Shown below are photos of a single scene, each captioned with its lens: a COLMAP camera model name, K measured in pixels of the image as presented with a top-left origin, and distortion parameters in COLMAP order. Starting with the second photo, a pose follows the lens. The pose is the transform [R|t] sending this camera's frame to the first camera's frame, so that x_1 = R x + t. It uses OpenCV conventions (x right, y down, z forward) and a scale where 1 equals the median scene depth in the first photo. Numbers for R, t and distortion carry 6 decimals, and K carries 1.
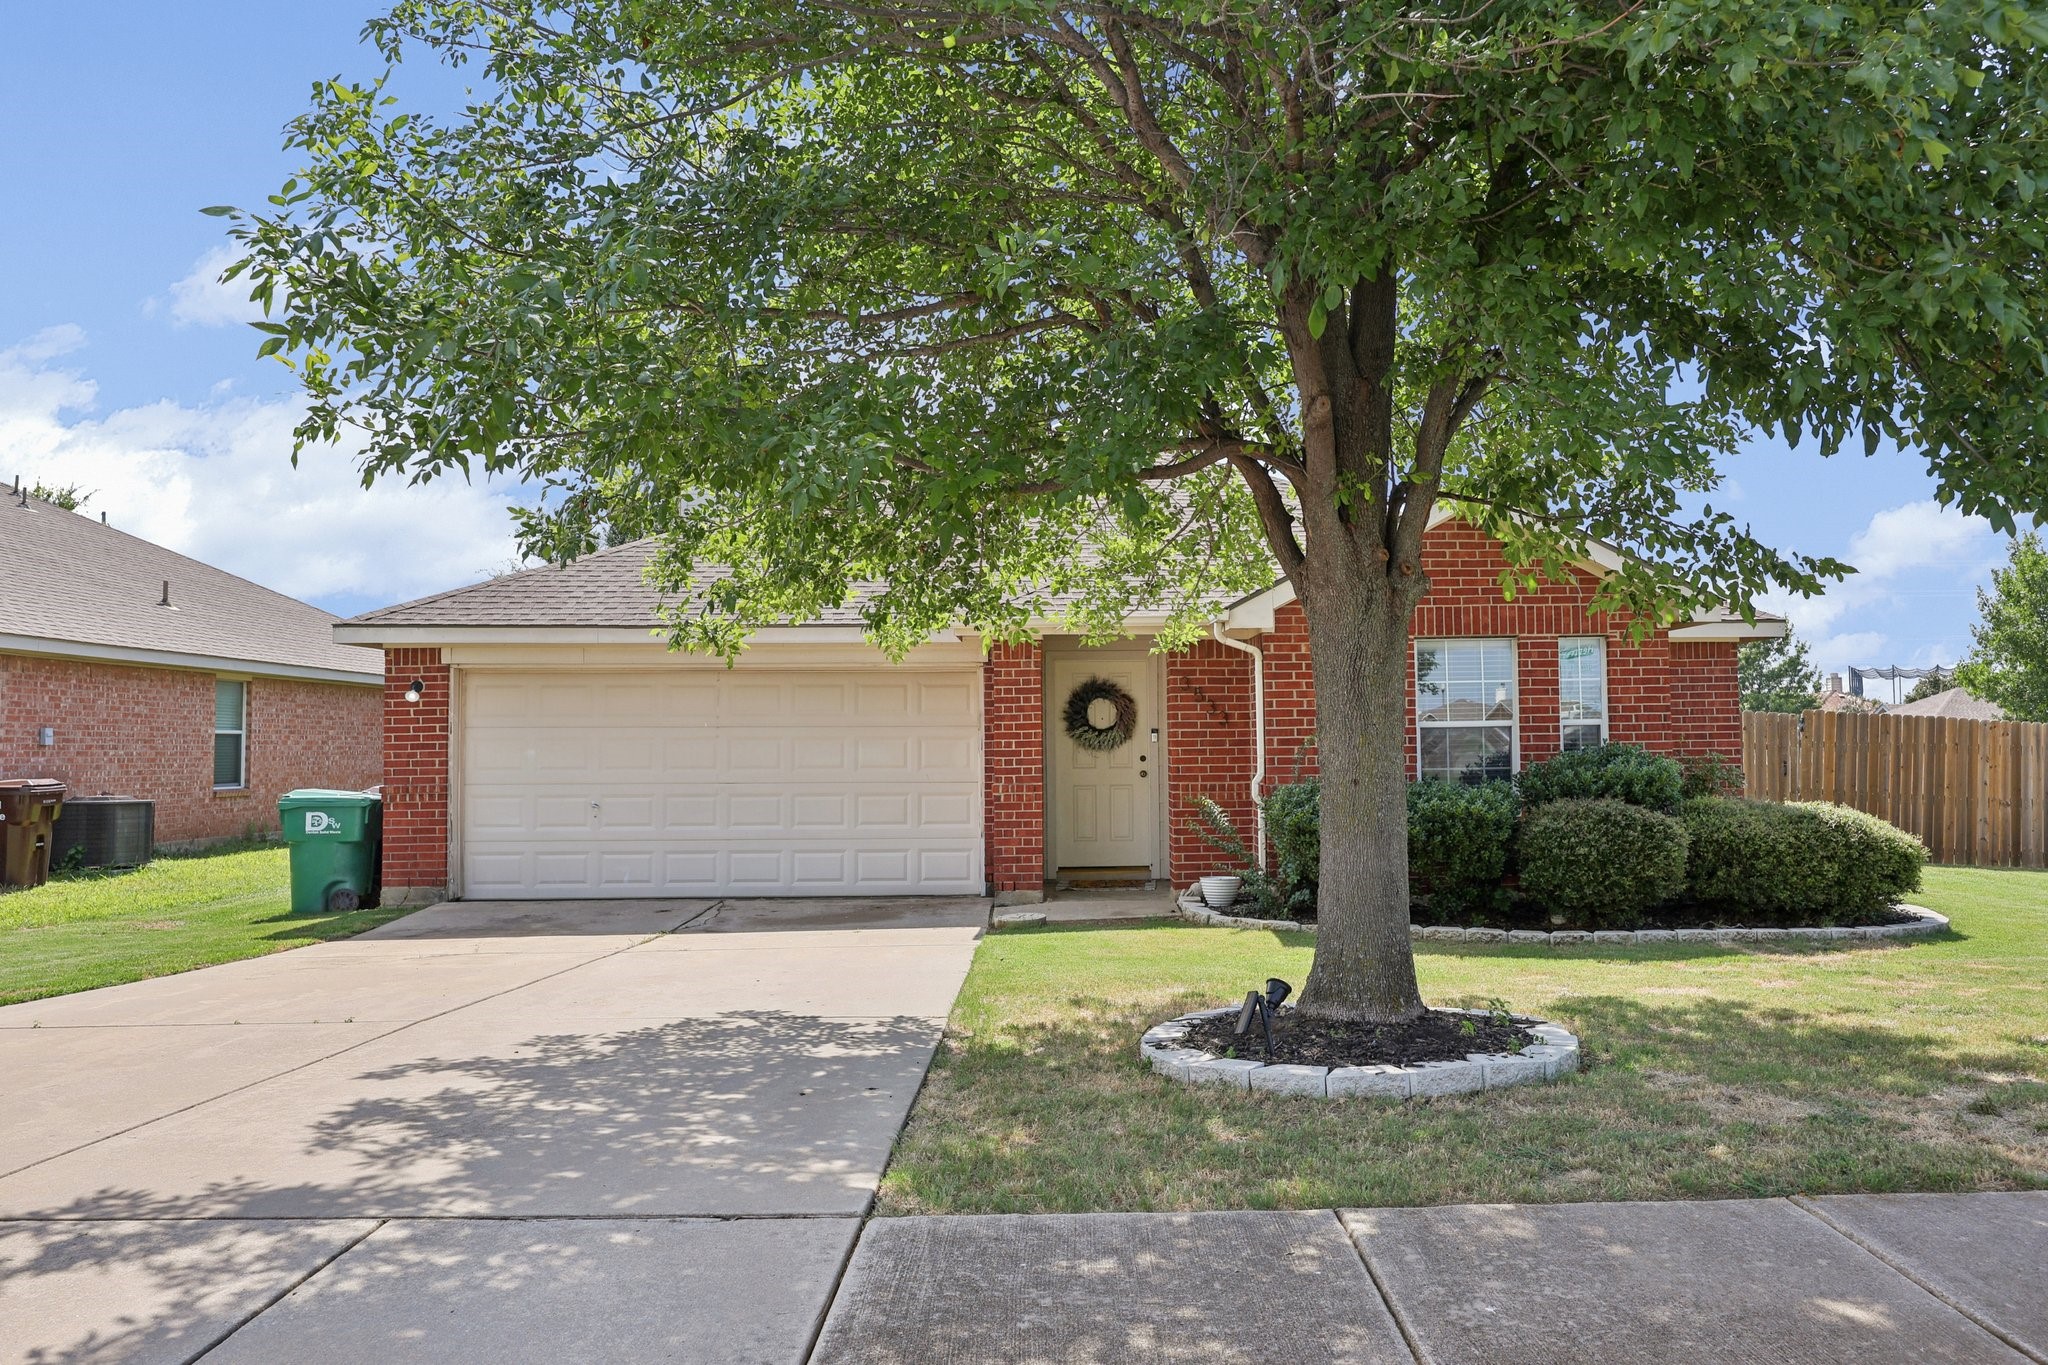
lens RADIAL K [[1386.7, 0, 1091.4], [0, 1386.7, 722.6], [0, 0, 1]] dist [0.006006, 0.007208]
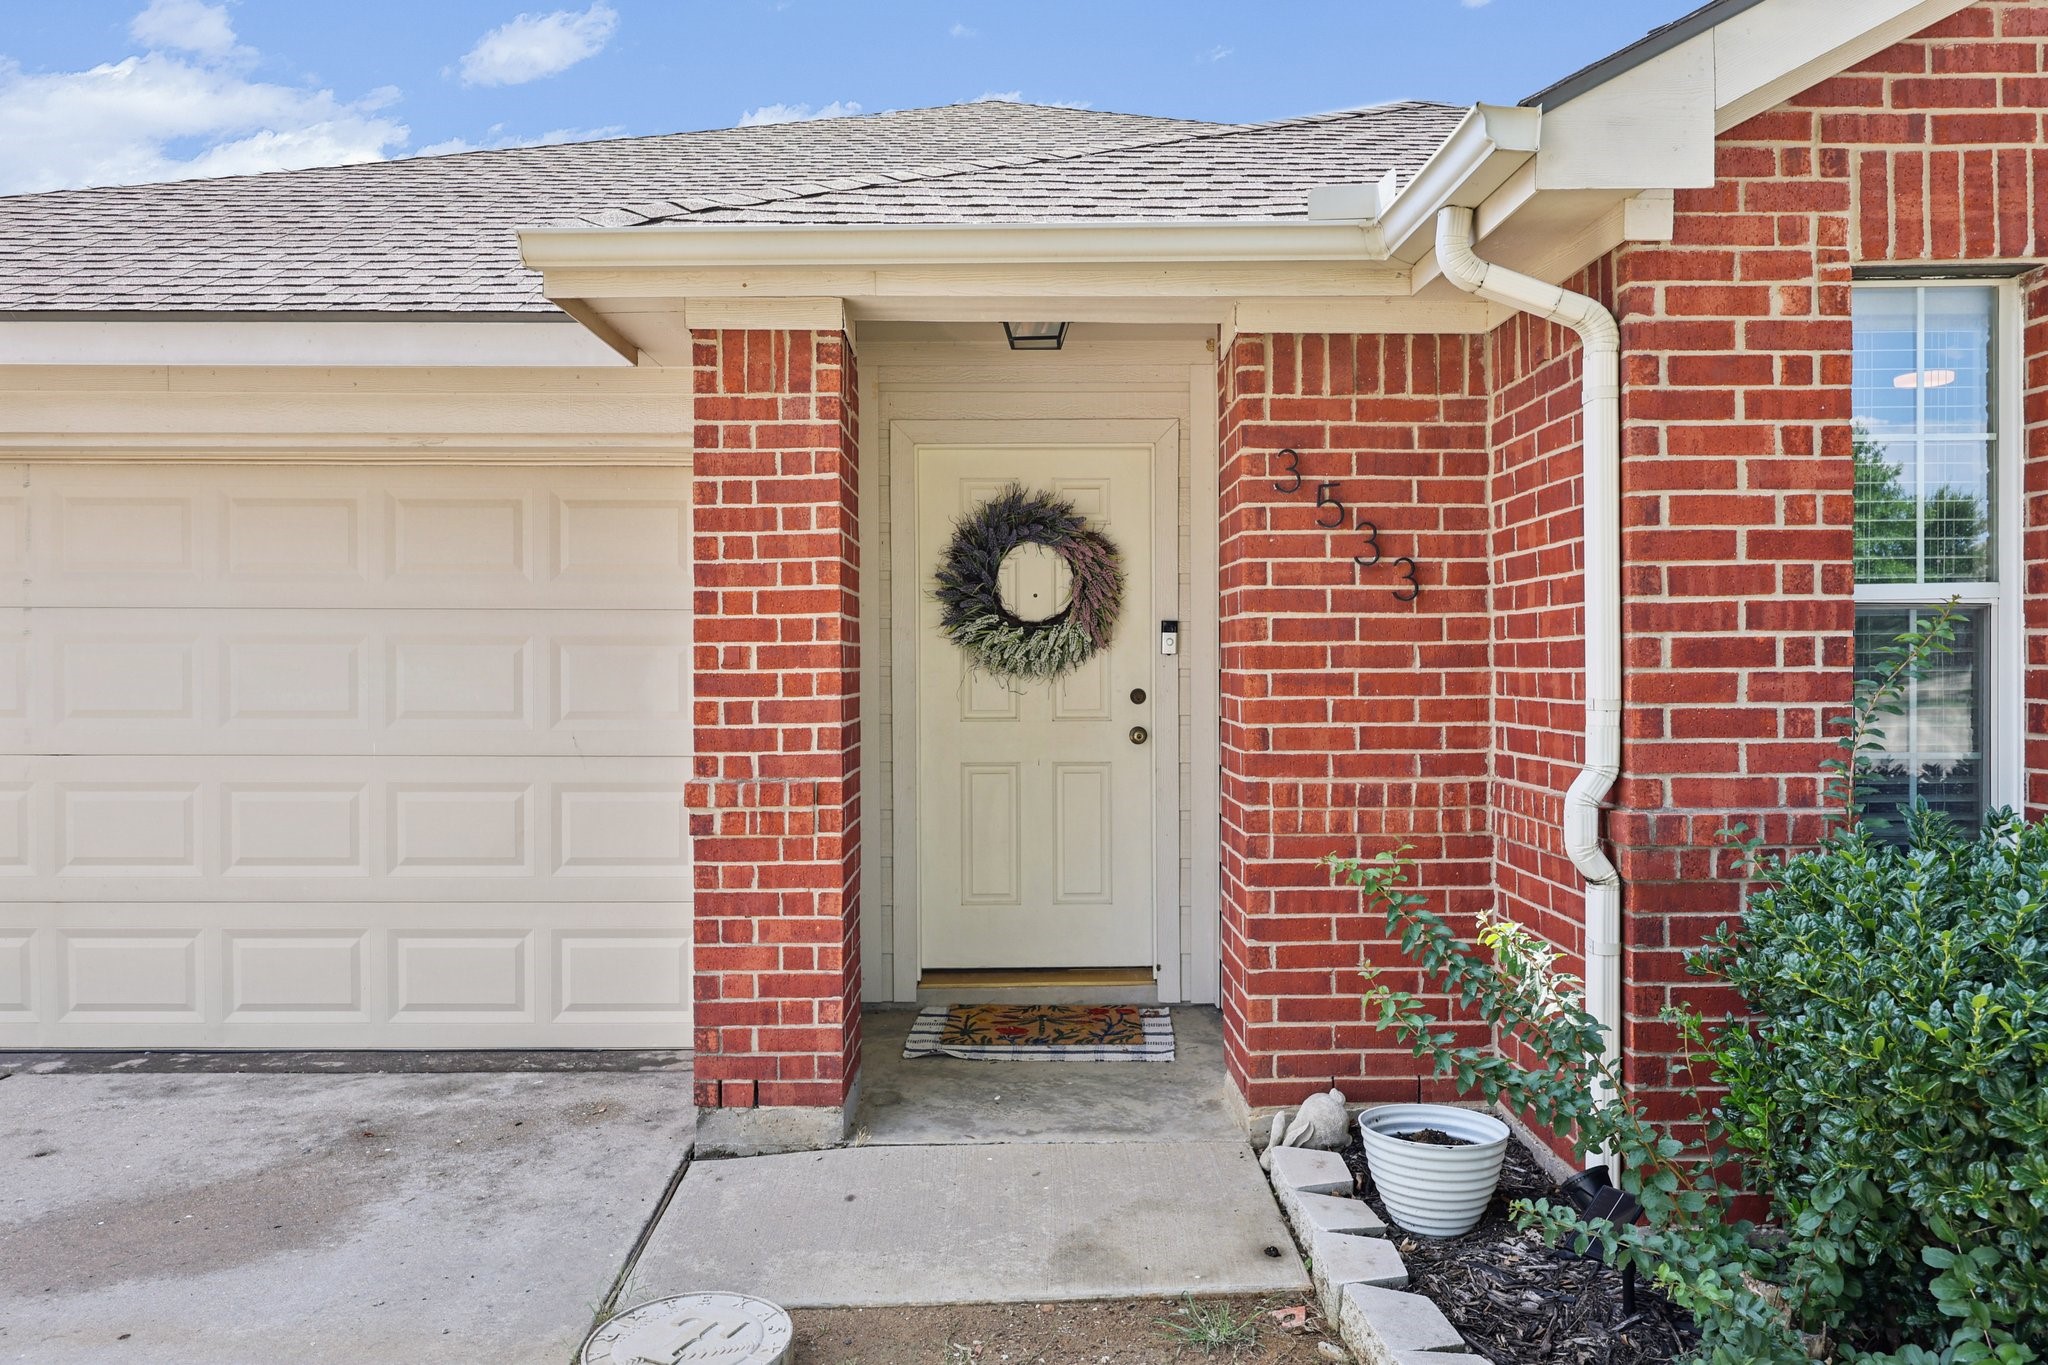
lens RADIAL K [[1386.7, 0, 1018.0], [0, 1386.7, 680.8], [0, 0, 1]] dist [0.006006, 0.007208]
pose [[0.999847, 0.006372, -0.016306, 0.010577], [-0.005910, 0.999583, 0.028251, 0.011723], [0.016479, -0.028150, 0.999468, 0.676787]]
